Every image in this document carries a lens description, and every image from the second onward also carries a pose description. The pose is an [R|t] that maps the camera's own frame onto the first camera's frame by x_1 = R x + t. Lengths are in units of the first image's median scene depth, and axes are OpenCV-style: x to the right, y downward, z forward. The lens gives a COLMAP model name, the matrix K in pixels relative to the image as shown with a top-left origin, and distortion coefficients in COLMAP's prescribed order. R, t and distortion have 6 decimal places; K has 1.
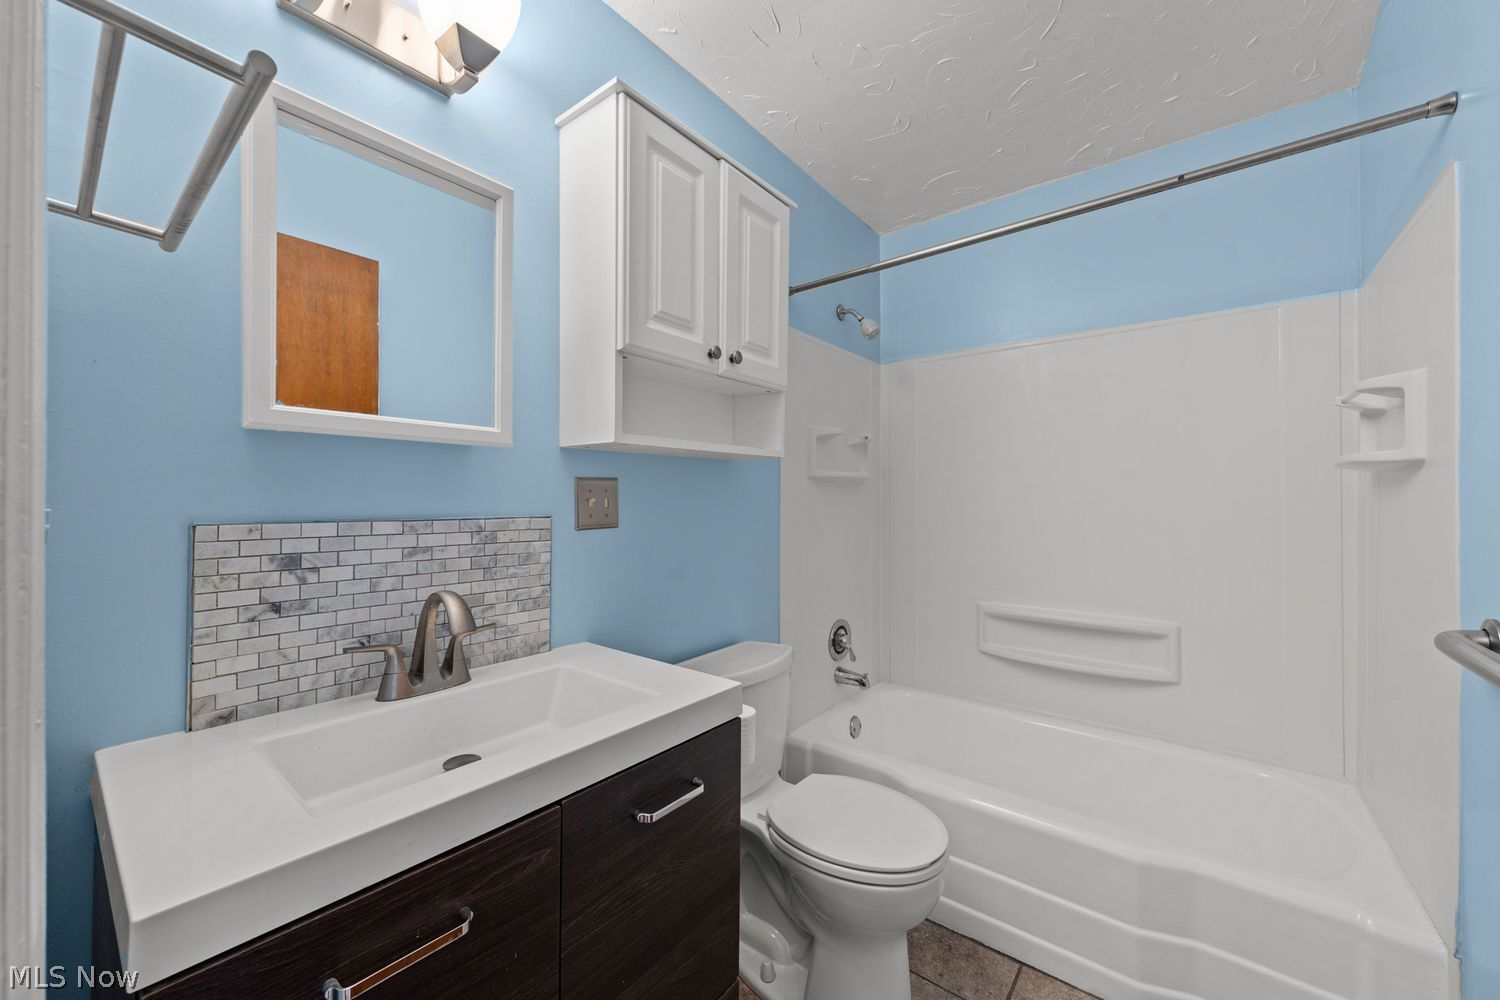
lens RADIAL K [[587.5, 0, 756.3], [0, 587.5, 499.2], [0, 0, 1]] dist [-0.002131, -0.000279]
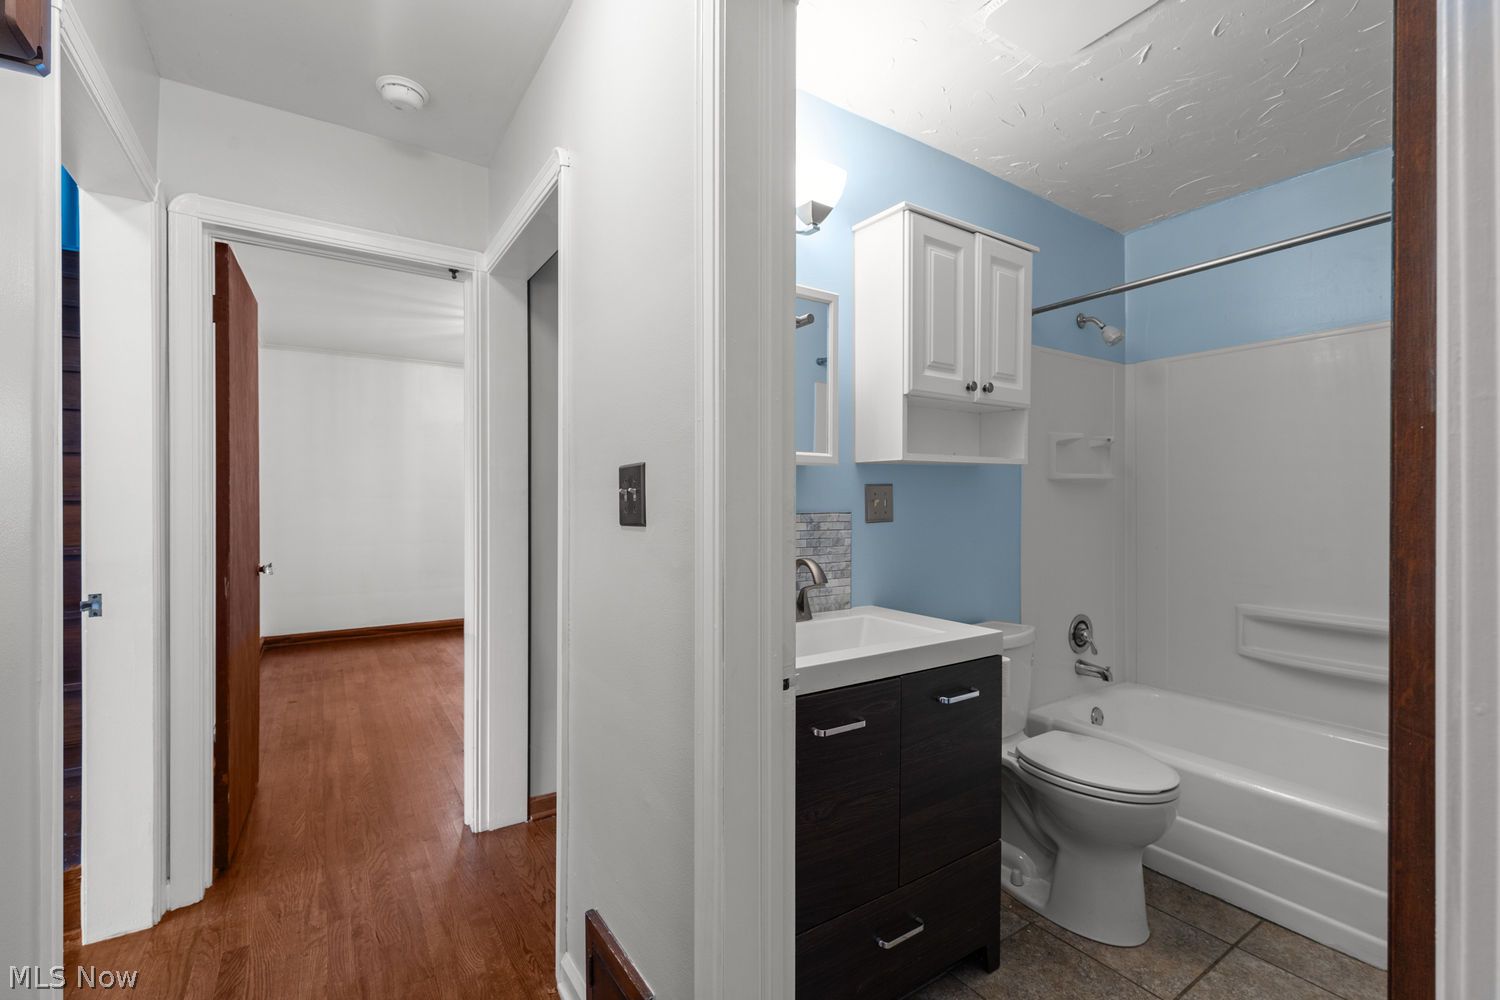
lens RADIAL K [[681.7, 0, 740.0], [0, 681.7, 498.3], [0, 0, 1]] dist [0.006249, -0.002094]
pose [[0.948270, -0.001072, -0.317462, -0.072473], [0.001008, 0.999999, -0.000364, -0.003901], [0.317462, 0.000025, 0.948271, -0.535978]]
